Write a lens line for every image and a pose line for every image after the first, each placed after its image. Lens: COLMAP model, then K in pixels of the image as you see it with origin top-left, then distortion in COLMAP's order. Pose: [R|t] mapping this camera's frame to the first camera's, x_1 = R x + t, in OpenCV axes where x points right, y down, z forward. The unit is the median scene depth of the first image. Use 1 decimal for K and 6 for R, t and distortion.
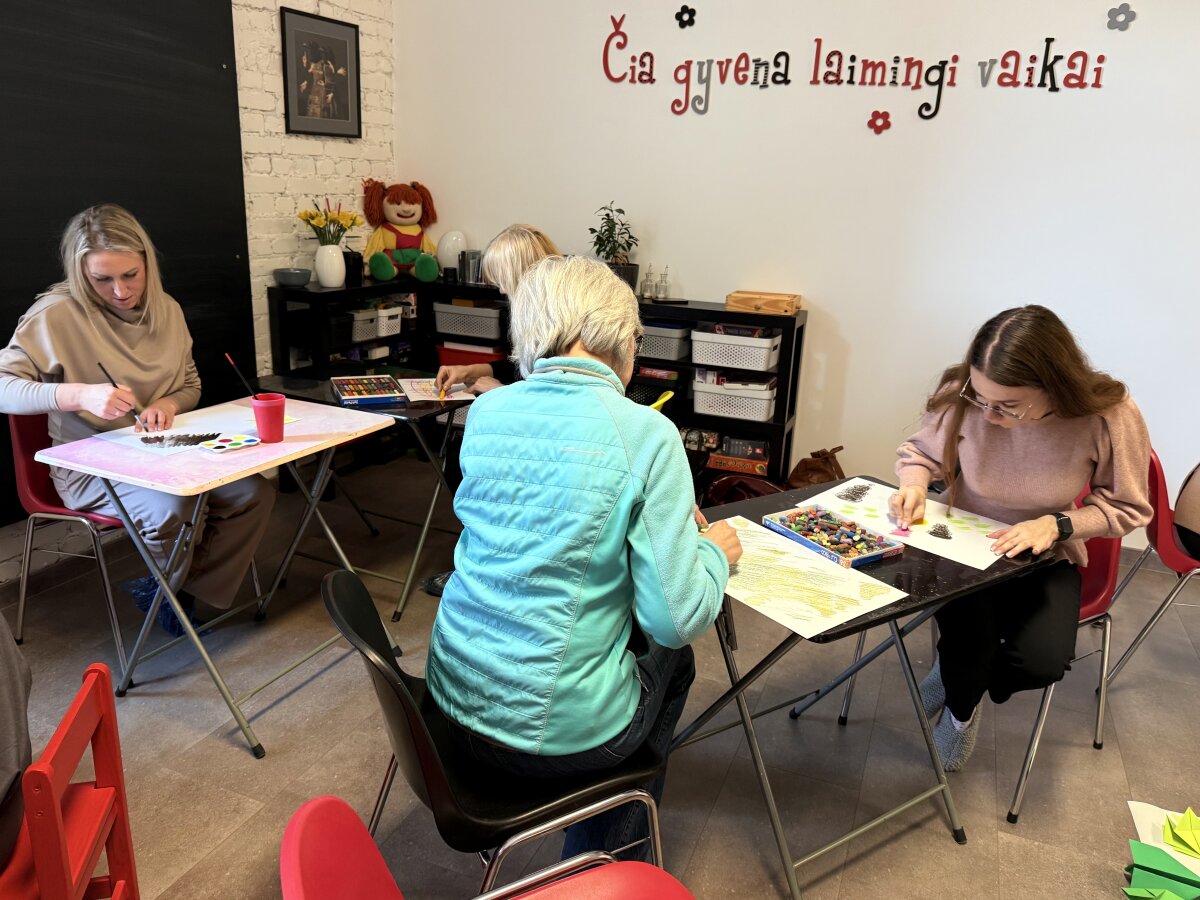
lens RADIAL K [[885.3, 0, 600.8], [0, 885.3, 447.2], [0, 0, 1]] dist [0.019684, -0.027299]
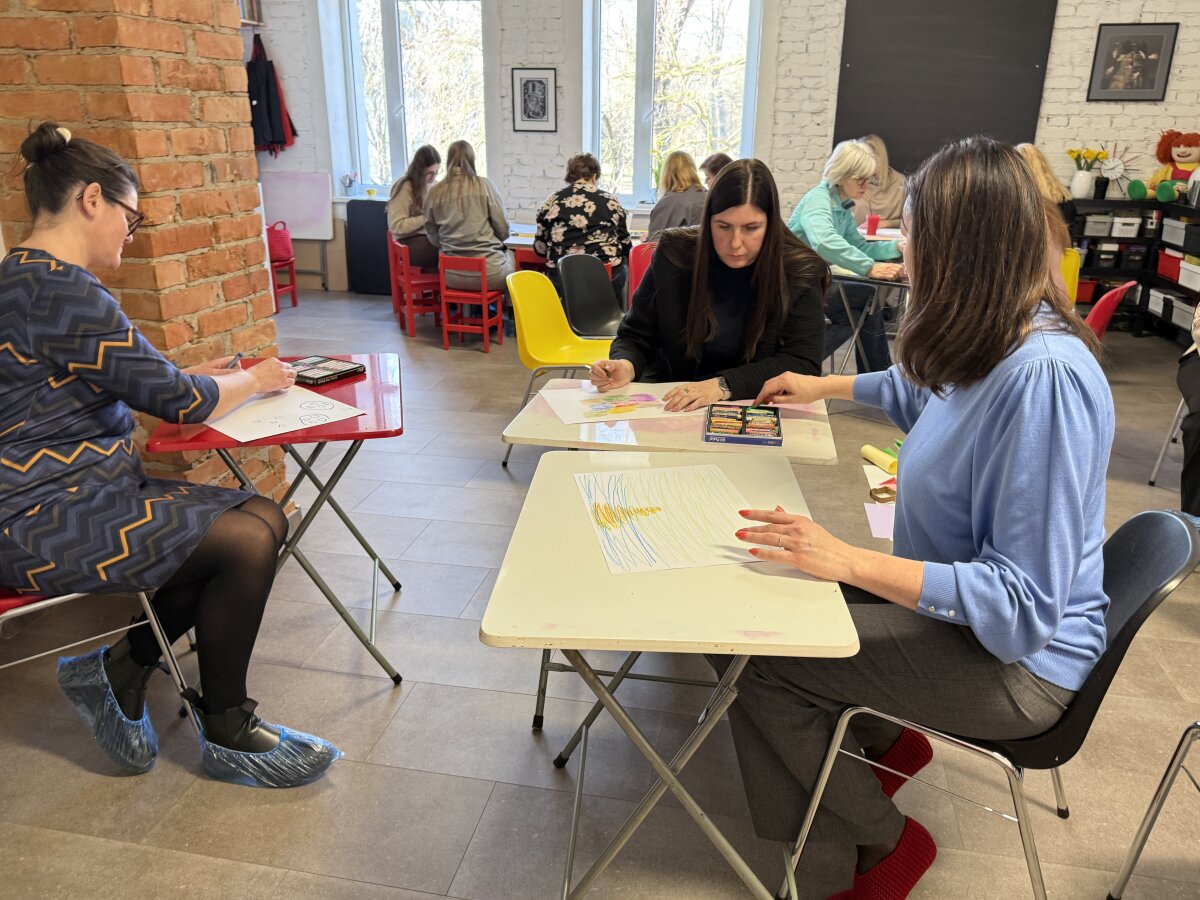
lens RADIAL K [[885.3, 0, 604.3], [0, 885.3, 453.1], [0, 0, 1]] dist [0.019684, -0.027299]
pose [[0.197172, 0.297180, -0.934241, 1.166094], [-0.285357, 0.929085, 0.235315, 0.113413], [0.937920, 0.220195, 0.267992, -0.123870]]
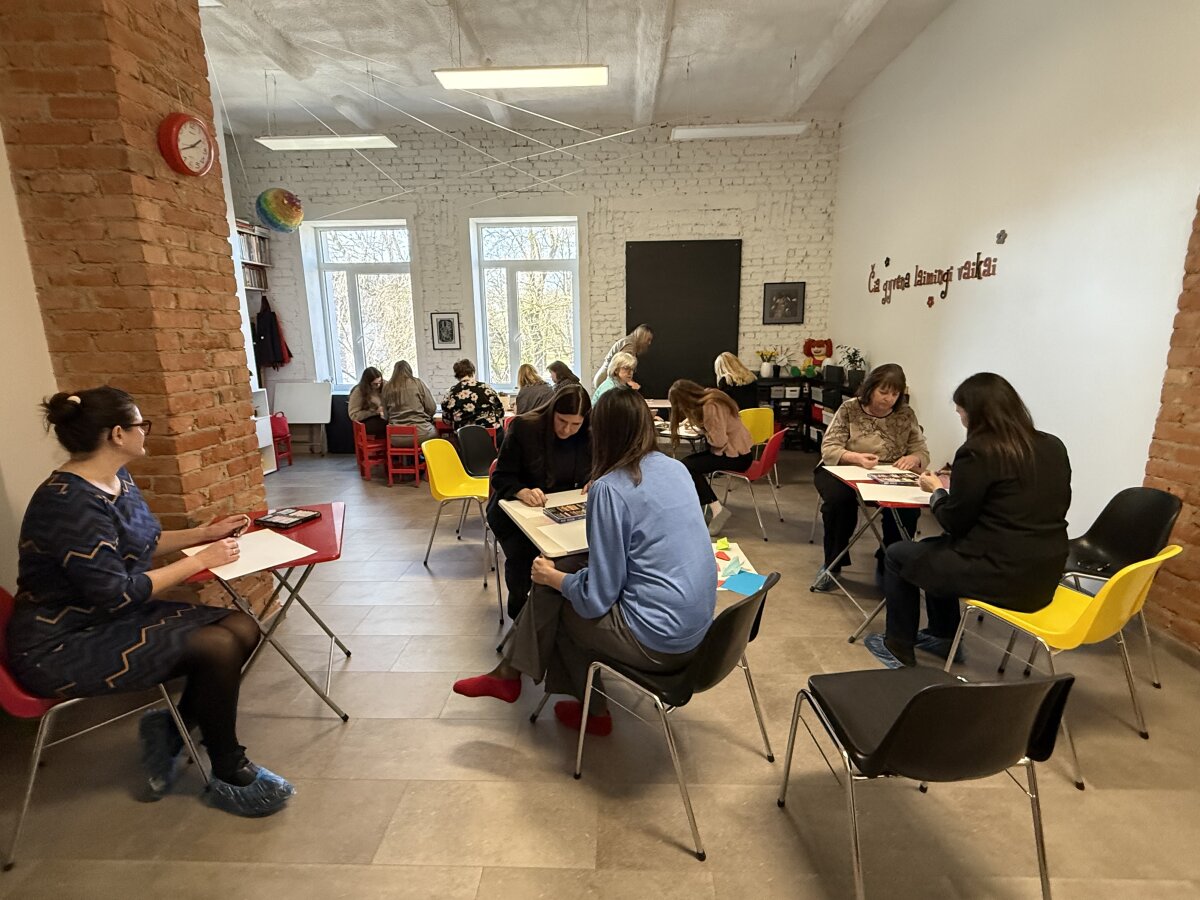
lens RADIAL K [[570.9, 0, 598.0], [0, 570.9, 454.5], [0, 0, 1]] dist [-0.002138, 0.000749]
pose [[0.343845, 0.148043, -0.927283, 1.229777], [-0.240040, 0.968543, 0.065621, 0.063812], [0.907828, 0.200022, 0.368565, -0.090174]]
